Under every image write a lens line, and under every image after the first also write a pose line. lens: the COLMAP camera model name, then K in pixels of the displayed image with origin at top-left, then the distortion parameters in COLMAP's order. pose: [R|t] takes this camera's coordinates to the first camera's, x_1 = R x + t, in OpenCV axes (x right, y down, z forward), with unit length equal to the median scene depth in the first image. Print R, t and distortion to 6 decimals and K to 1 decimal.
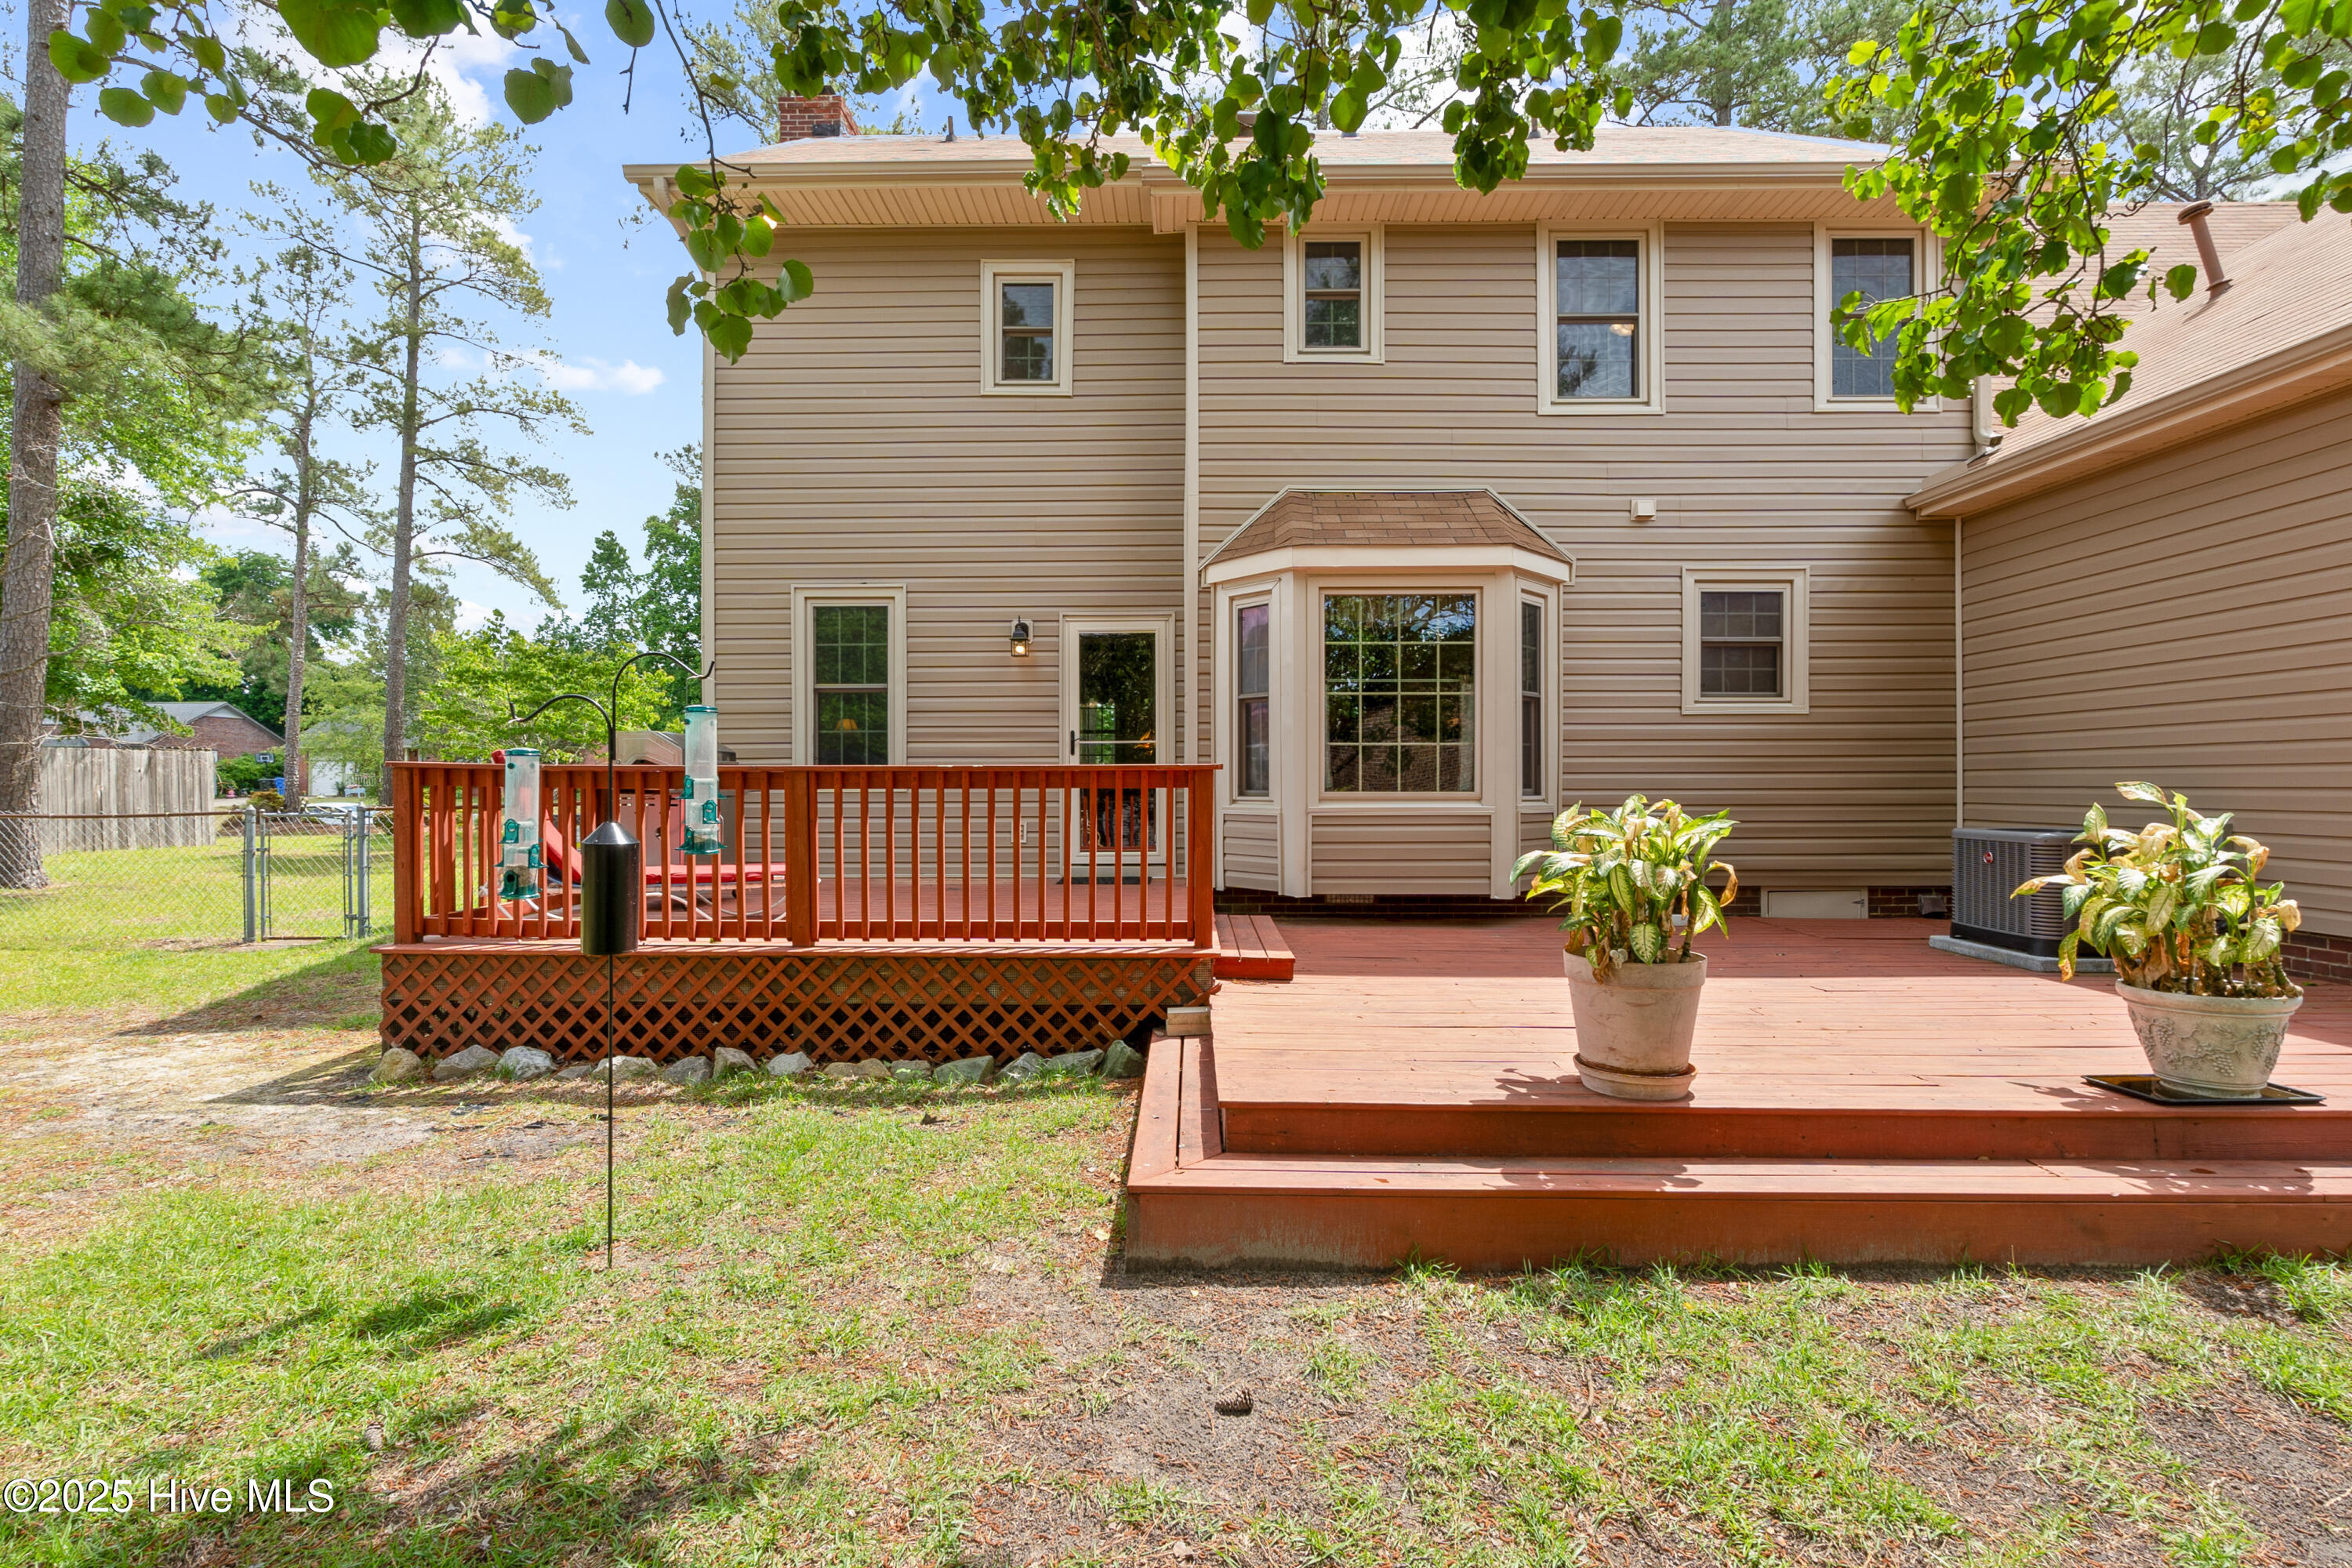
lens RADIAL K [[1080.8, 0, 1181.8], [0, 1080.8, 779.8], [0, 0, 1]] dist [-0.005815, -0.000852]
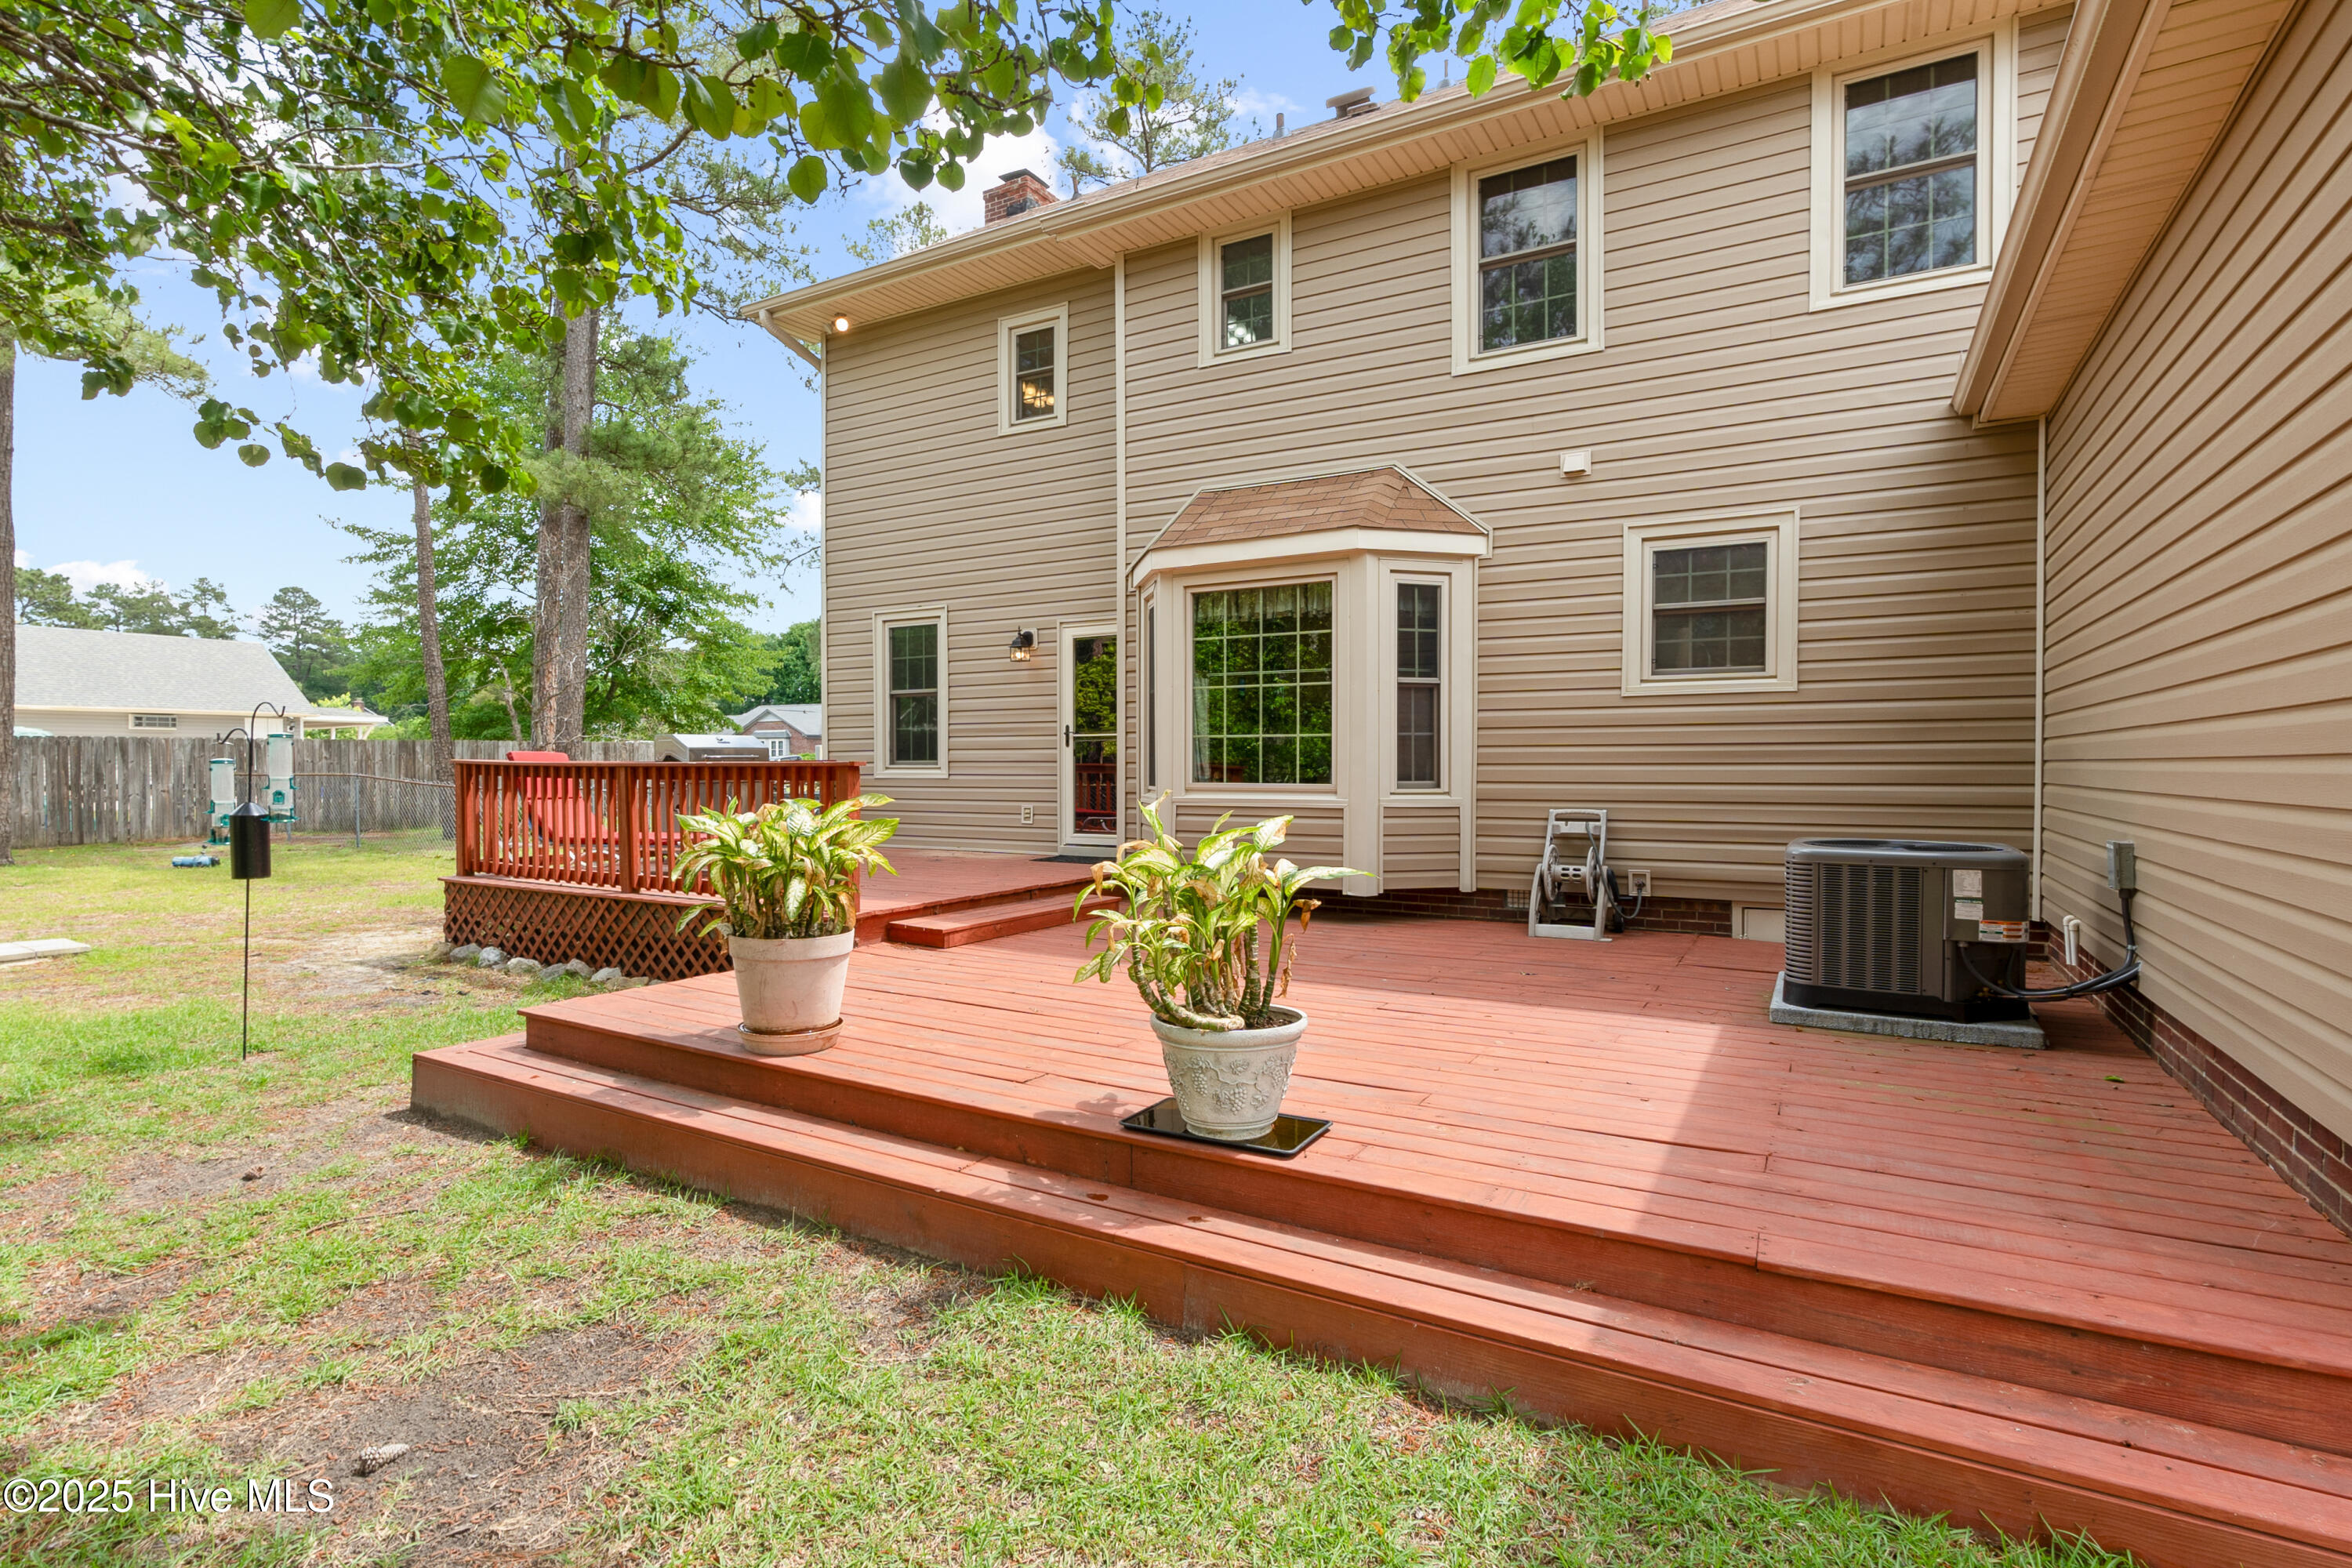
lens RADIAL K [[1080.8, 0, 1181.8], [0, 1080.8, 779.8], [0, 0, 1]] dist [-0.005815, -0.000852]
pose [[0.879523, 0.008436, -0.475781, 0.570566], [0.000920, 0.999811, 0.019427, -0.011179], [0.475855, -0.017524, 0.879349, 0.072959]]
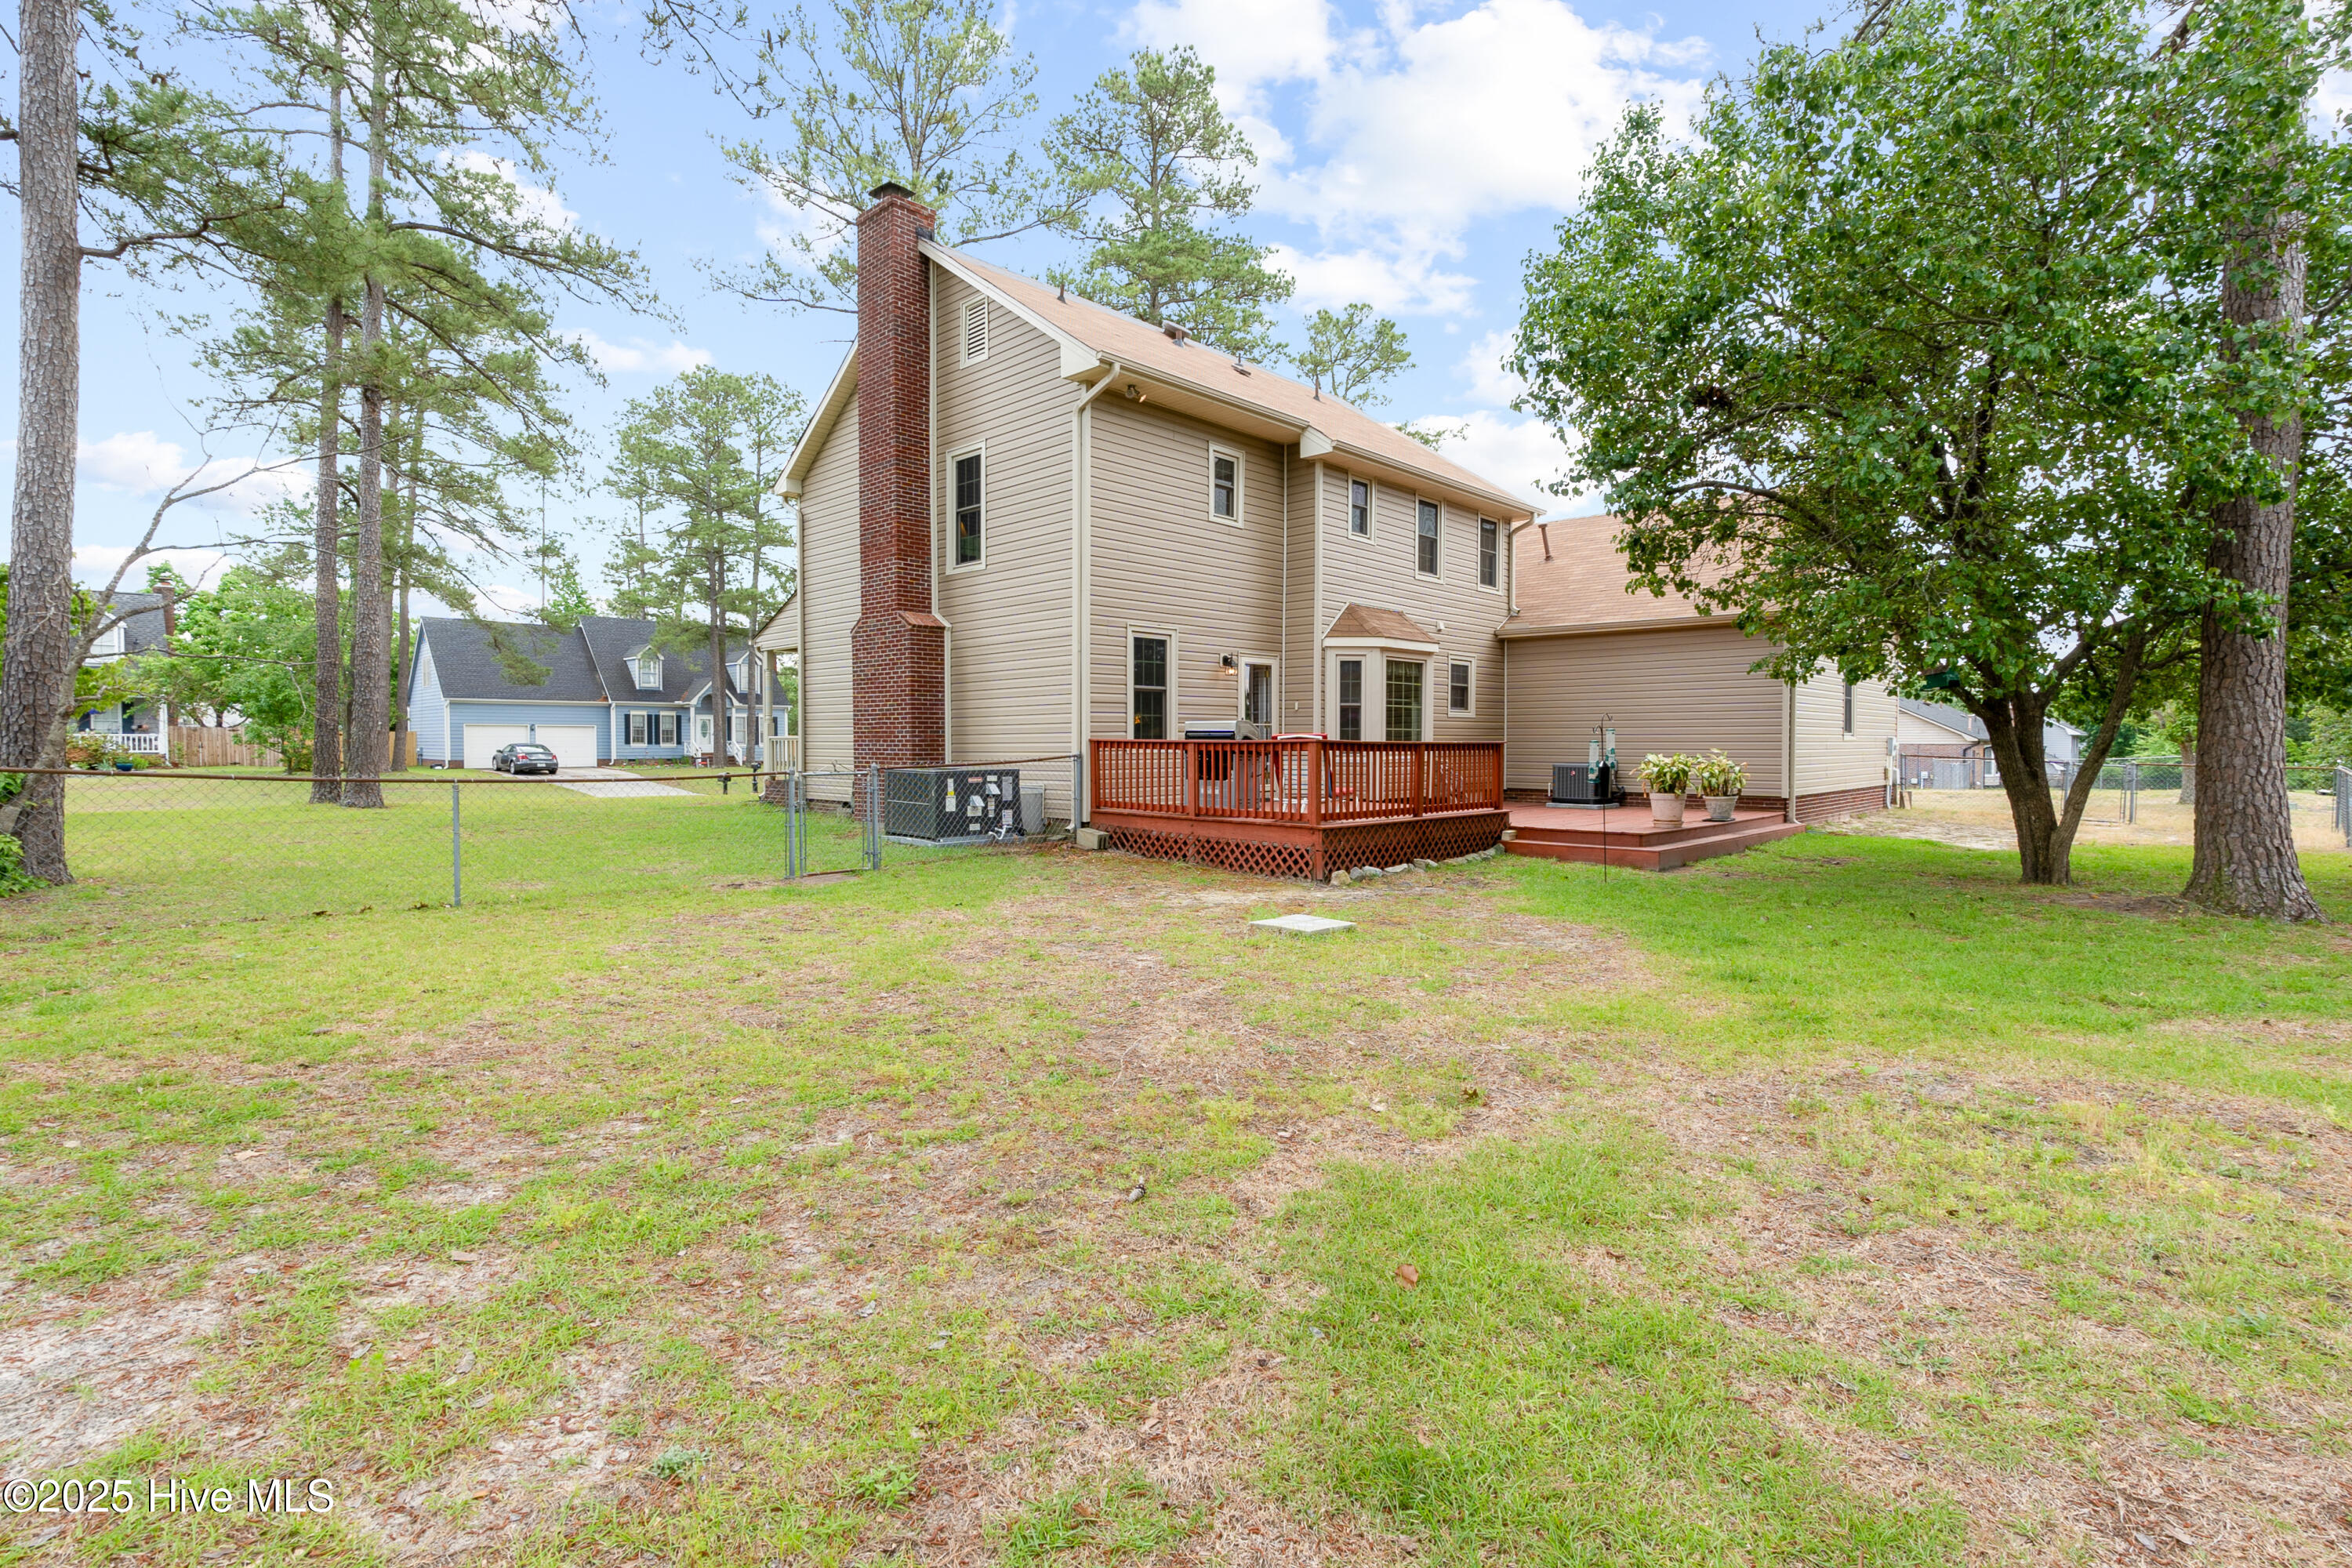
lens RADIAL K [[1080.8, 0, 1181.8], [0, 1080.8, 779.8], [0, 0, 1]] dist [-0.005815, -0.000852]
pose [[0.682789, -0.020392, 0.730331, -1.558116], [-0.002272, 0.999546, 0.030032, 0.001968], [-0.730612, -0.022165, 0.682433, -0.146428]]
